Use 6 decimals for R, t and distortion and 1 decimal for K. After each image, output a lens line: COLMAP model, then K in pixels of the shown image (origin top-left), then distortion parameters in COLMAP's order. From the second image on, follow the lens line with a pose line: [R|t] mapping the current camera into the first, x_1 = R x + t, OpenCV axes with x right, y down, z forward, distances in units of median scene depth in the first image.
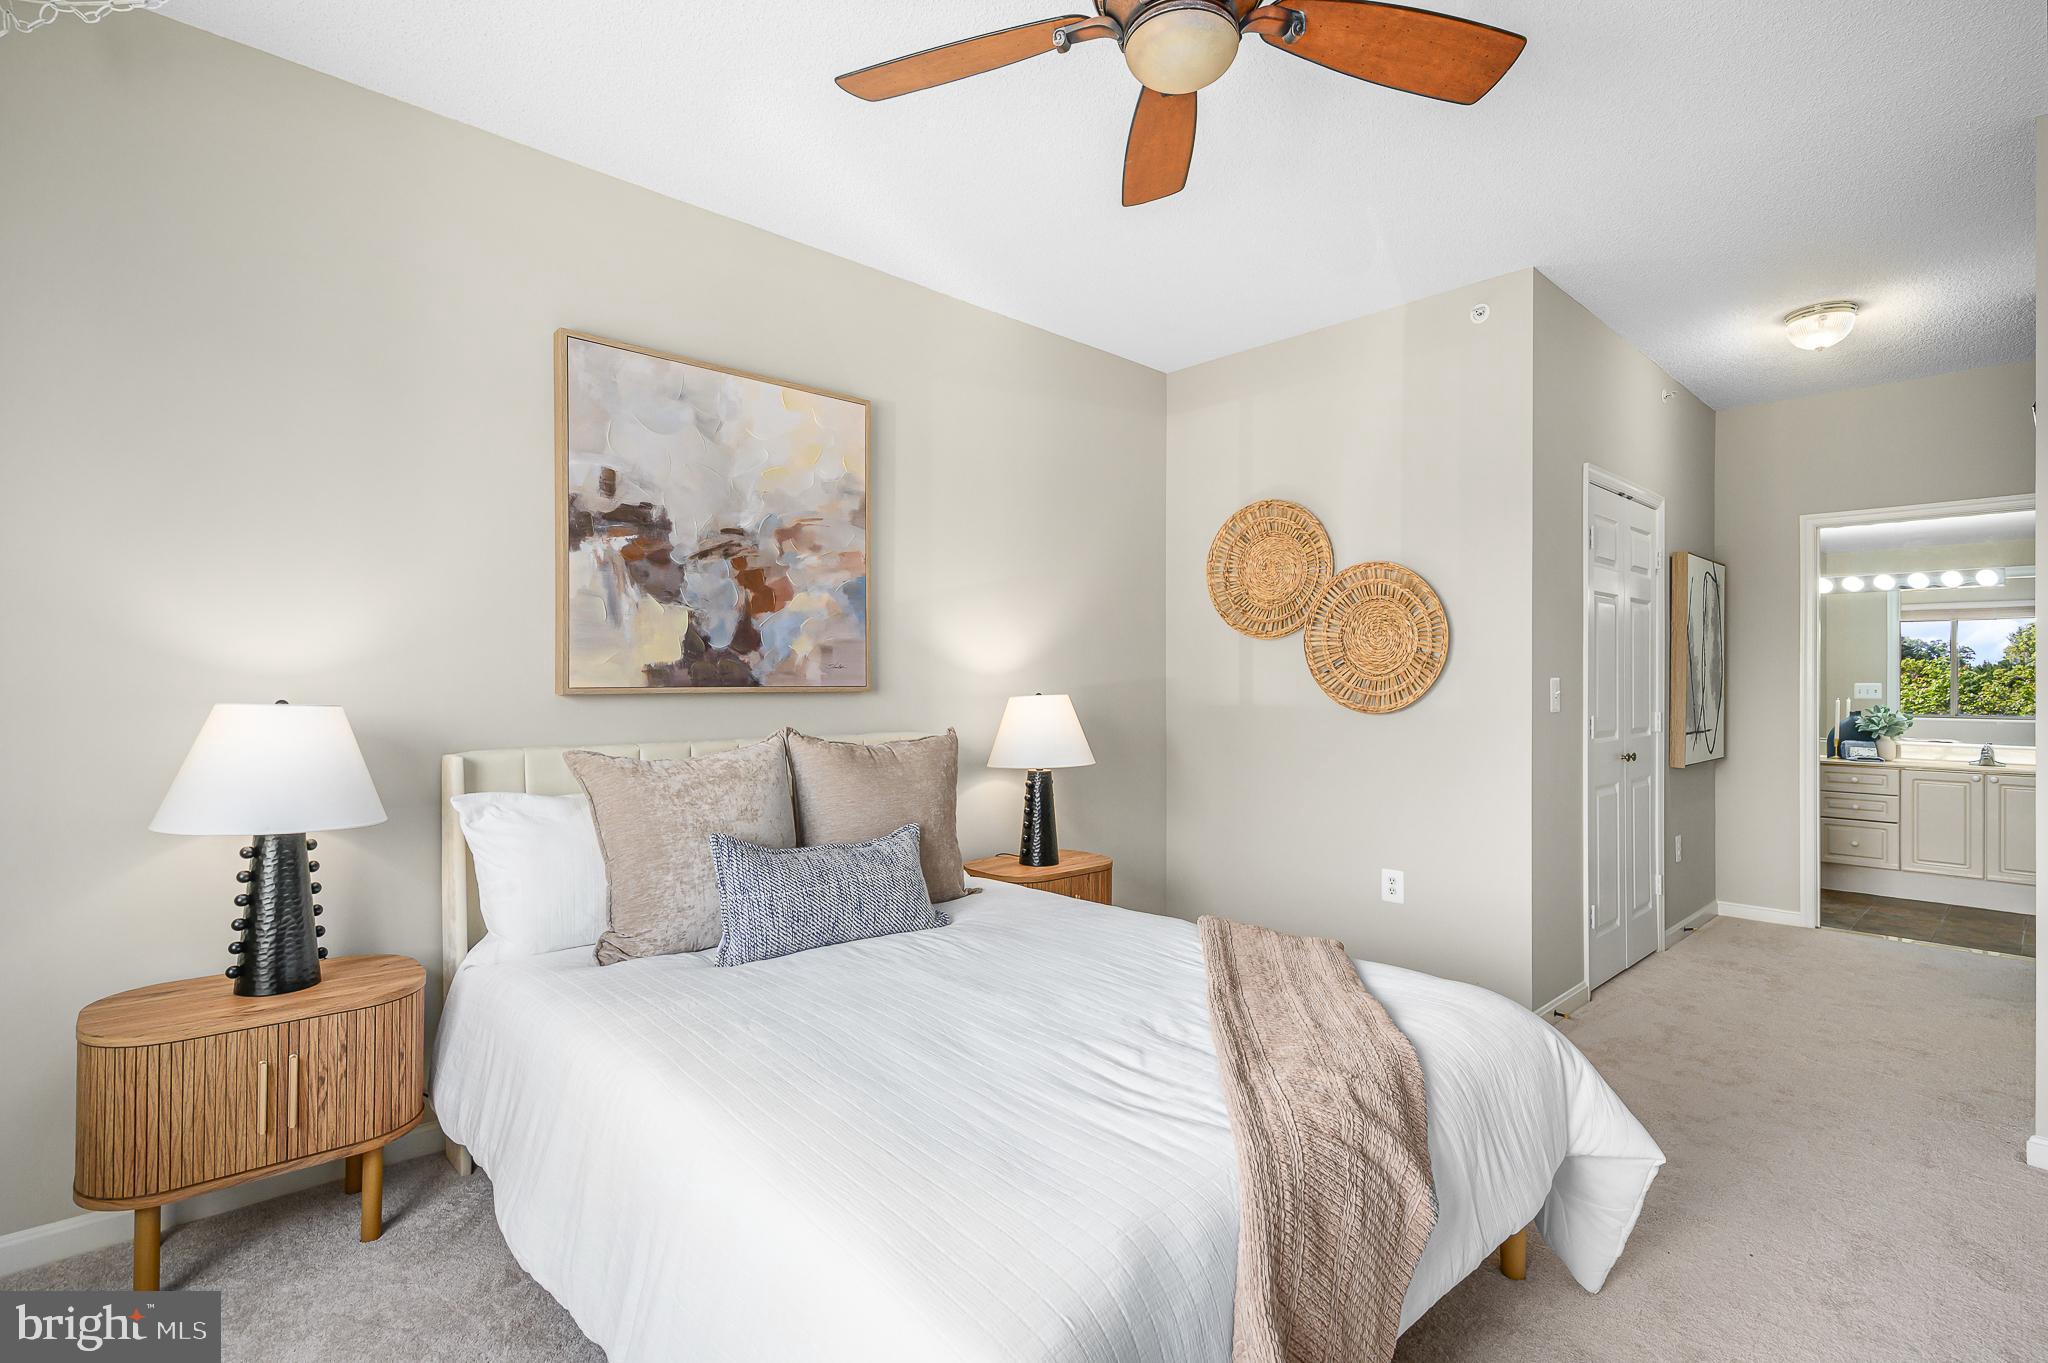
lens RADIAL K [[956.0, 0, 1022.3], [0, 956.0, 672.8], [0, 0, 1]] dist [0.001766, 0.000159]
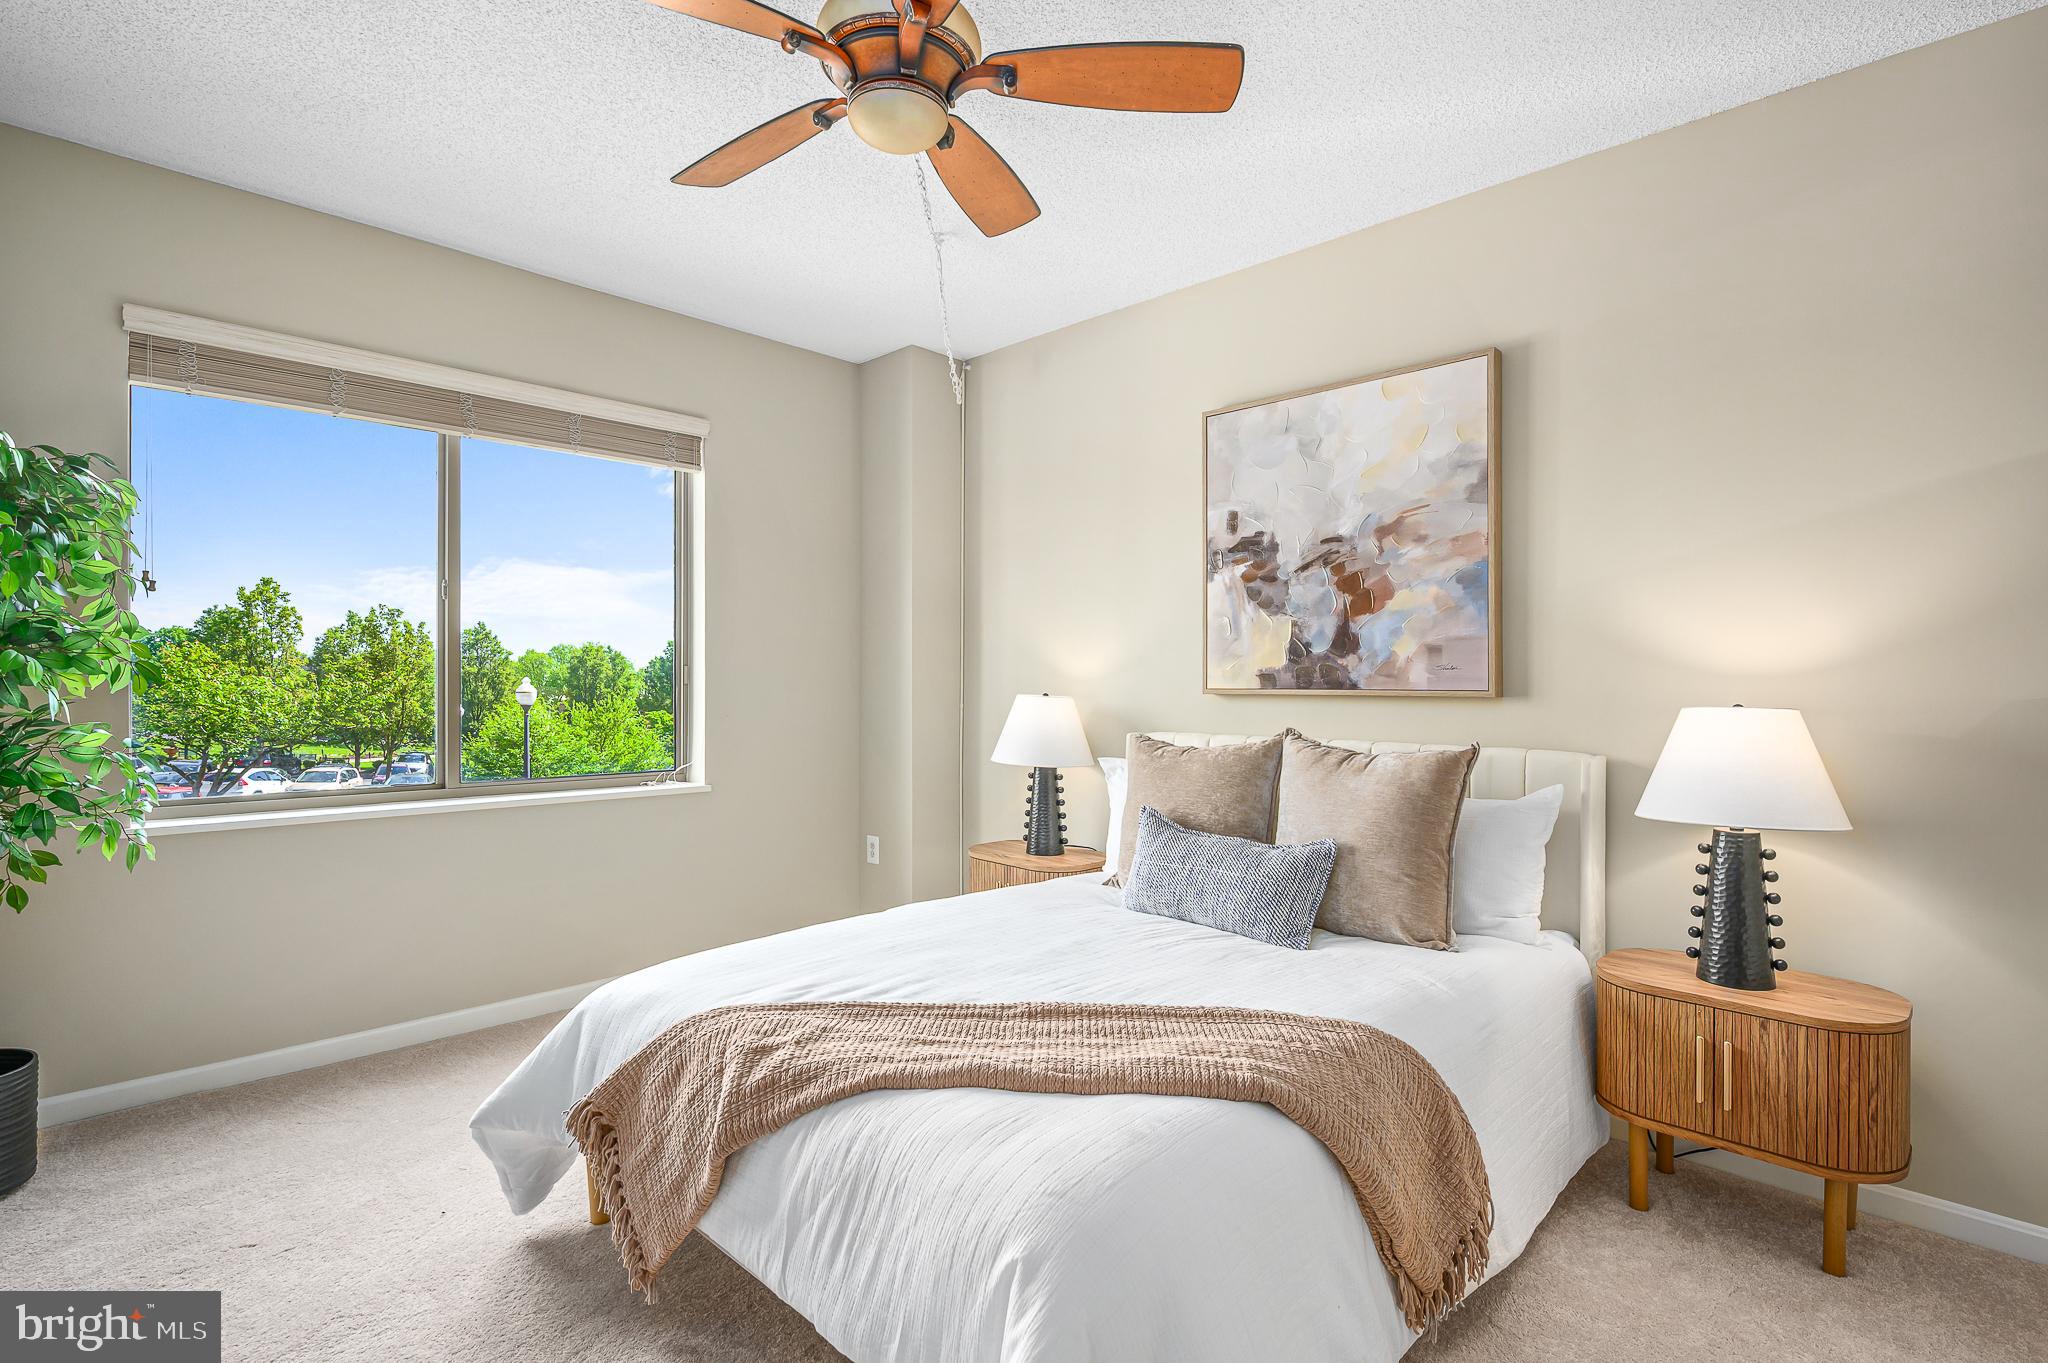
lens RADIAL K [[1017.7, 0, 1034.3], [0, 1017.7, 669.3], [0, 0, 1]] dist [0.001219, -0.000843]
pose [[0.032546, -0.011418, -0.999405, 0.796849], [0.006635, 0.999915, -0.011208, 0.003188], [0.999448, -0.006266, 0.032619, 0.642589]]
